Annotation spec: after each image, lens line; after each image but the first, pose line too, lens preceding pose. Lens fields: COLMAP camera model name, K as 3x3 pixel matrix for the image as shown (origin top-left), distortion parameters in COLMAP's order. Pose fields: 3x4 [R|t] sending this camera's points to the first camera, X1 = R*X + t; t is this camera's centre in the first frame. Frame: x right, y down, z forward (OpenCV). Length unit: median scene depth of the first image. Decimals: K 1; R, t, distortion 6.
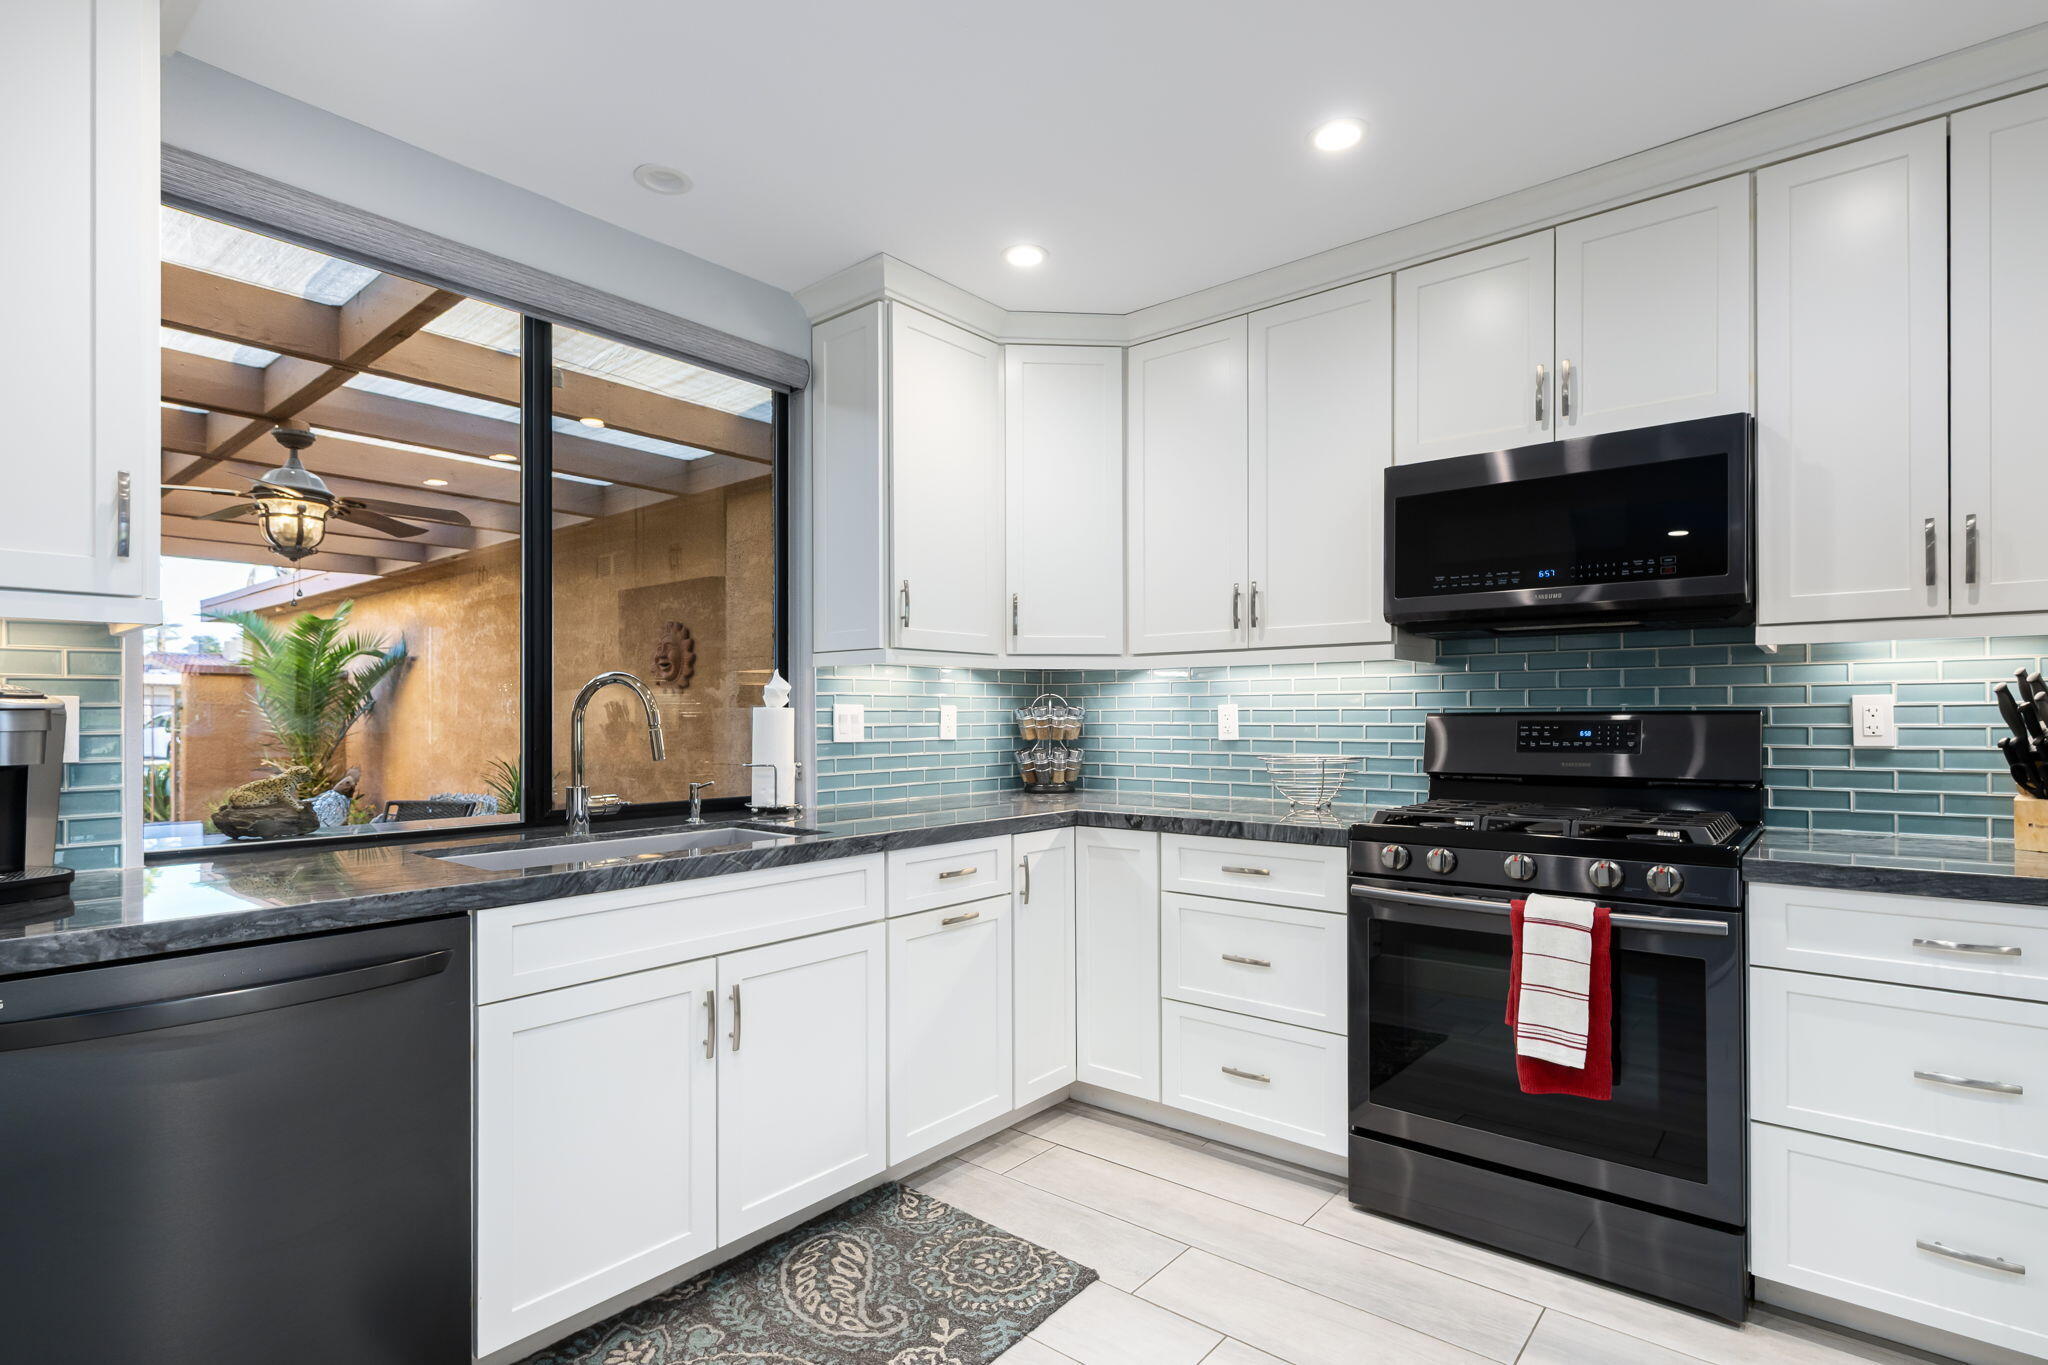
lens RADIAL K [[997.1, 0, 1018.8], [0, 997.1, 710.9], [0, 0, 1]] dist [0.001508, 0.000236]
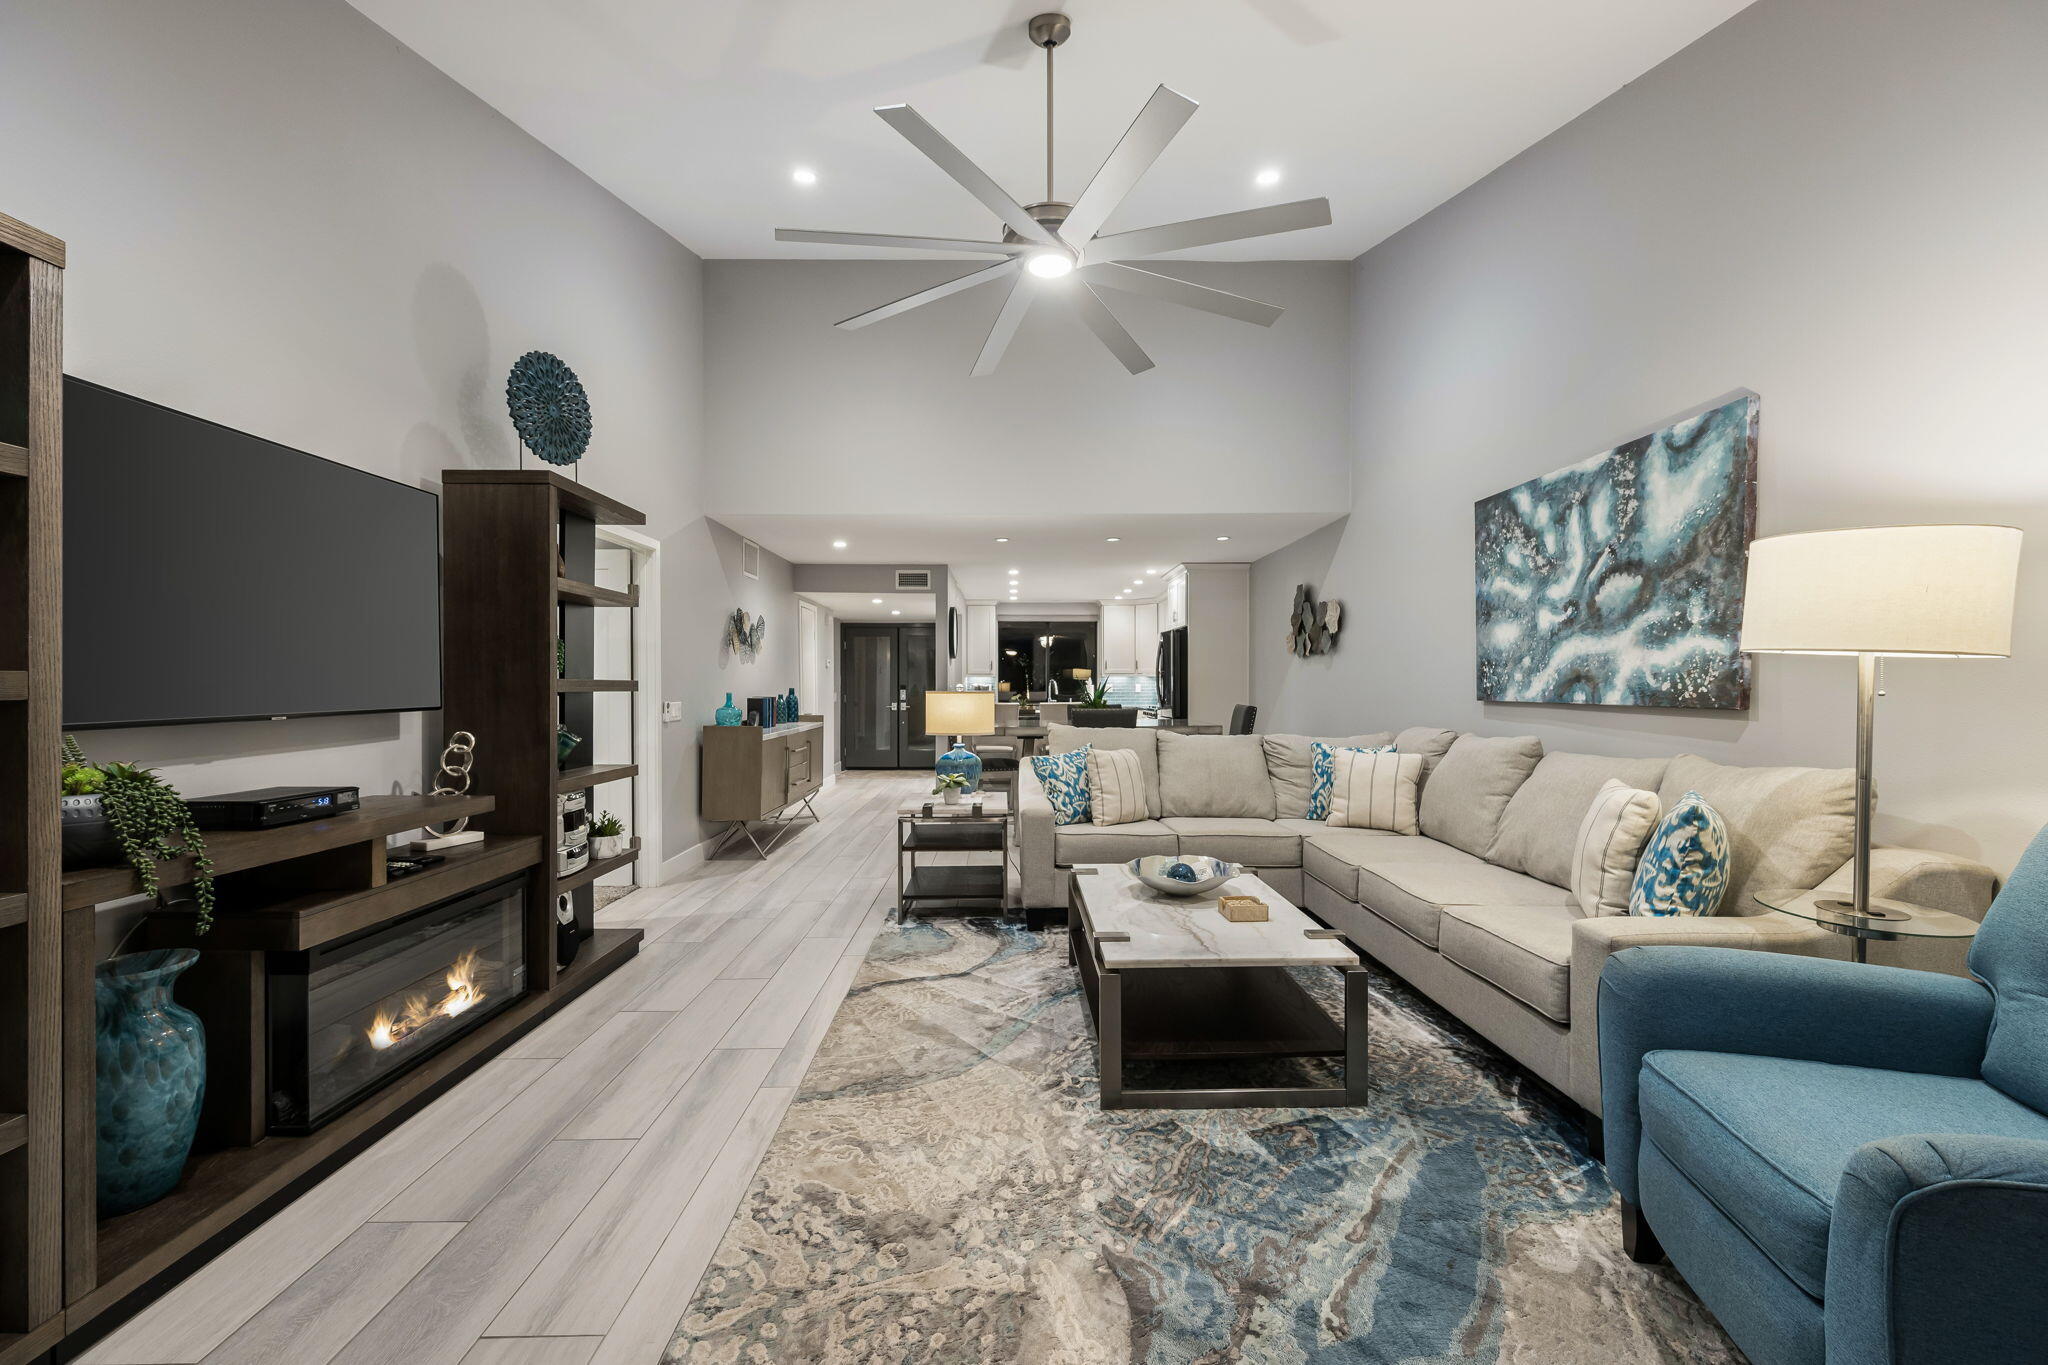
lens RADIAL K [[780.4, 0, 1014.8], [0, 780.4, 678.4], [0, 0, 1]] dist [-0.009958, 0.000035]
pose [[0.650057, -0.003642, -0.759877, 2.959607], [0.008368, 0.999962, 0.002366, -0.059323], [0.759839, -0.007897, 0.650063, -2.201079]]
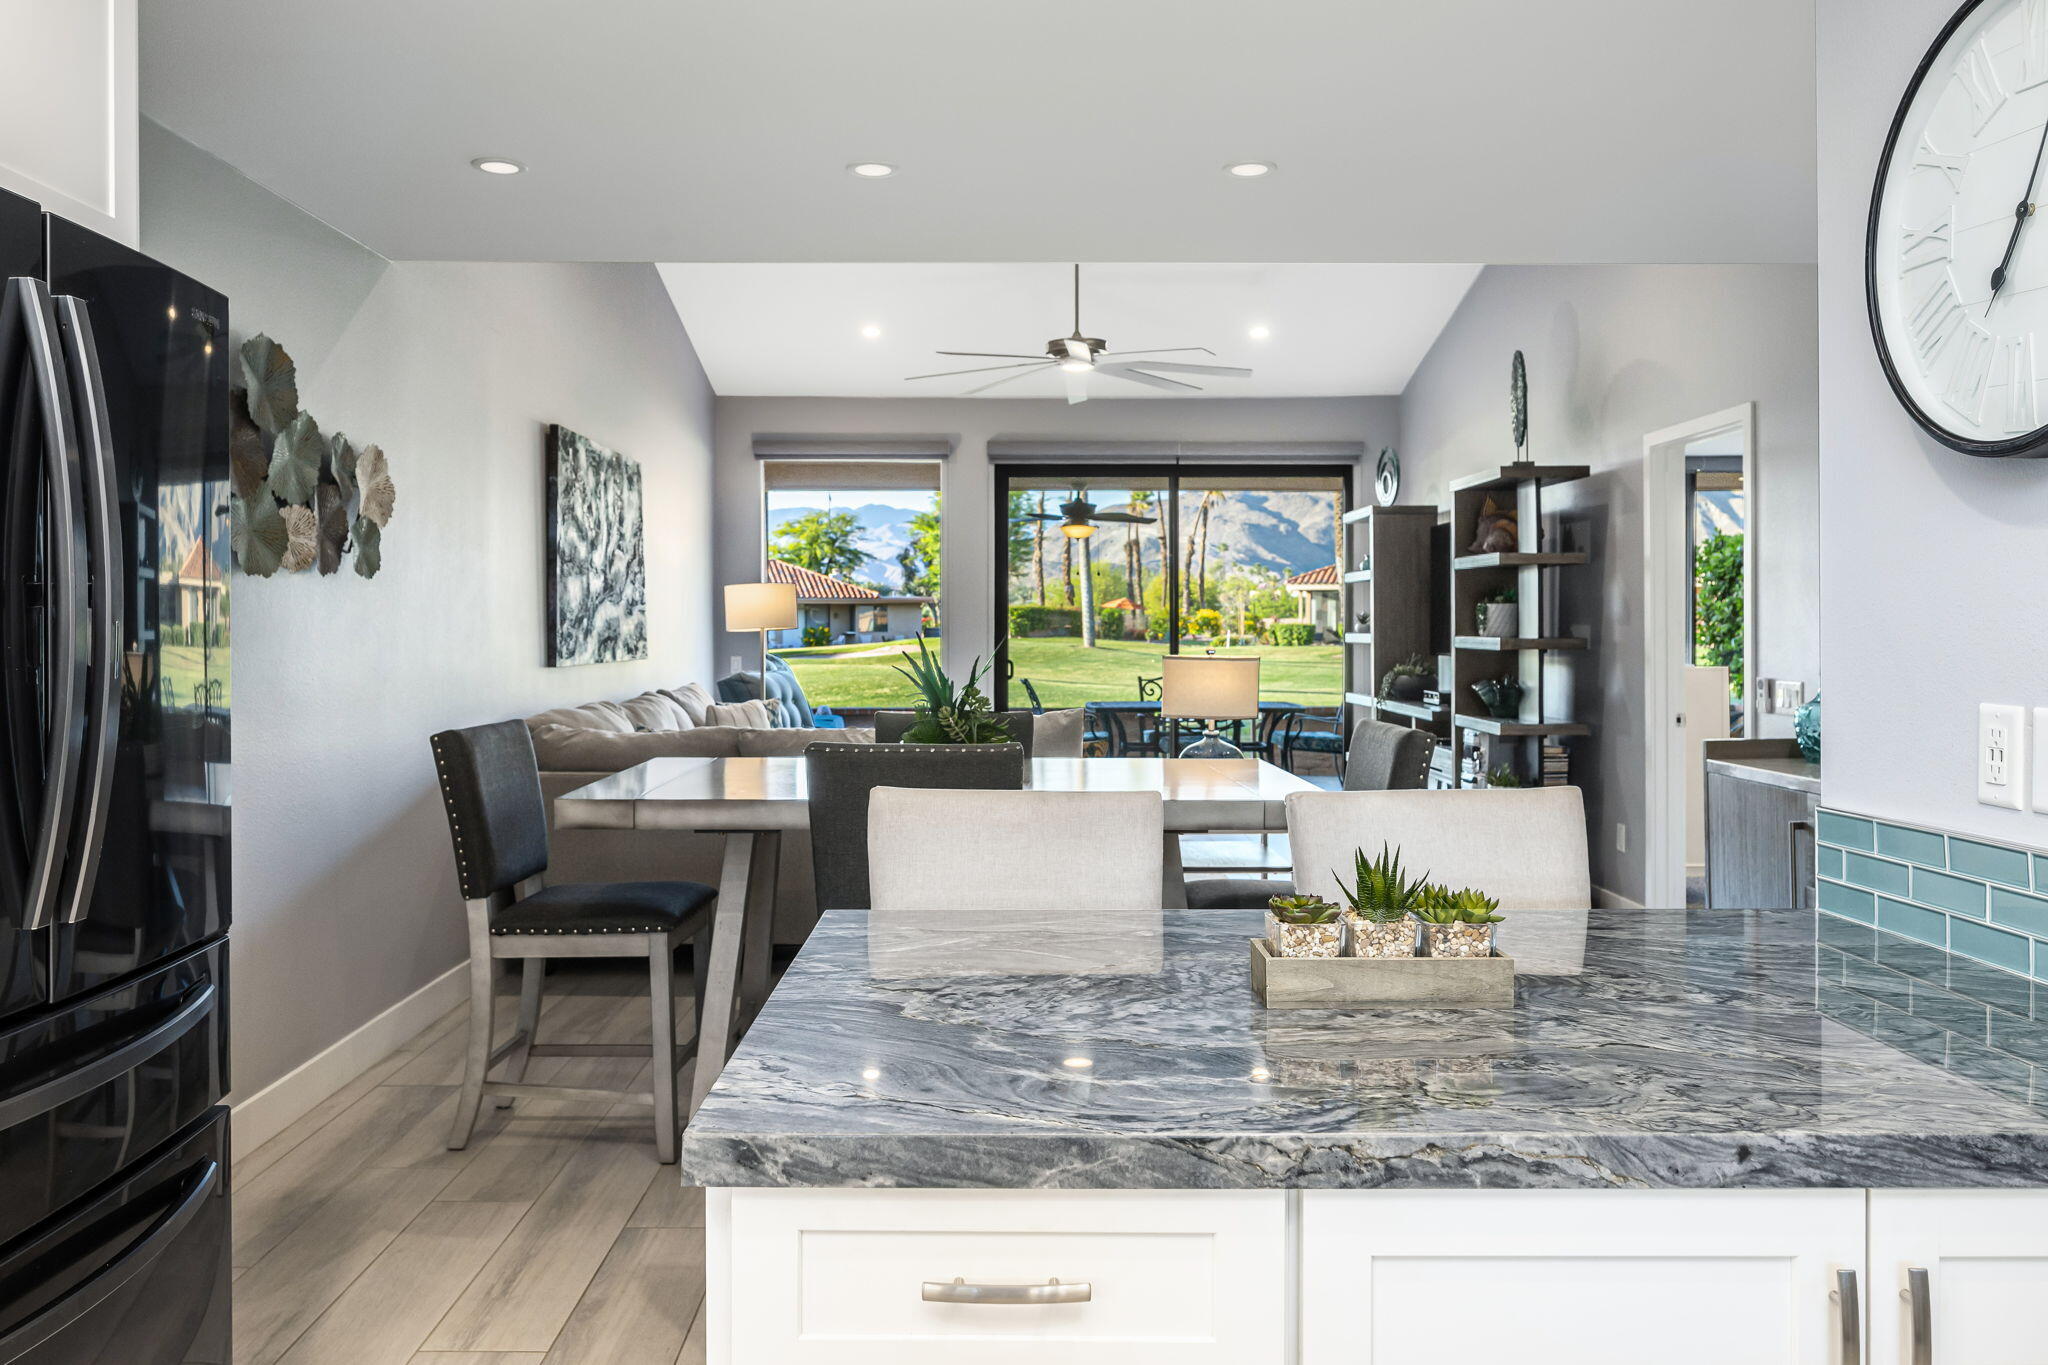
lens RADIAL K [[1515.3, 0, 1001.4], [0, 1515.3, 621.0], [0, 0, 1]] dist [-0.000525, 0.000138]
pose [[-0.645675, 0.009045, 0.763558, 0.036543], [-0.000920, 0.999920, -0.012623, -0.049967], [-0.763611, -0.008853, -0.645615, 0.541875]]
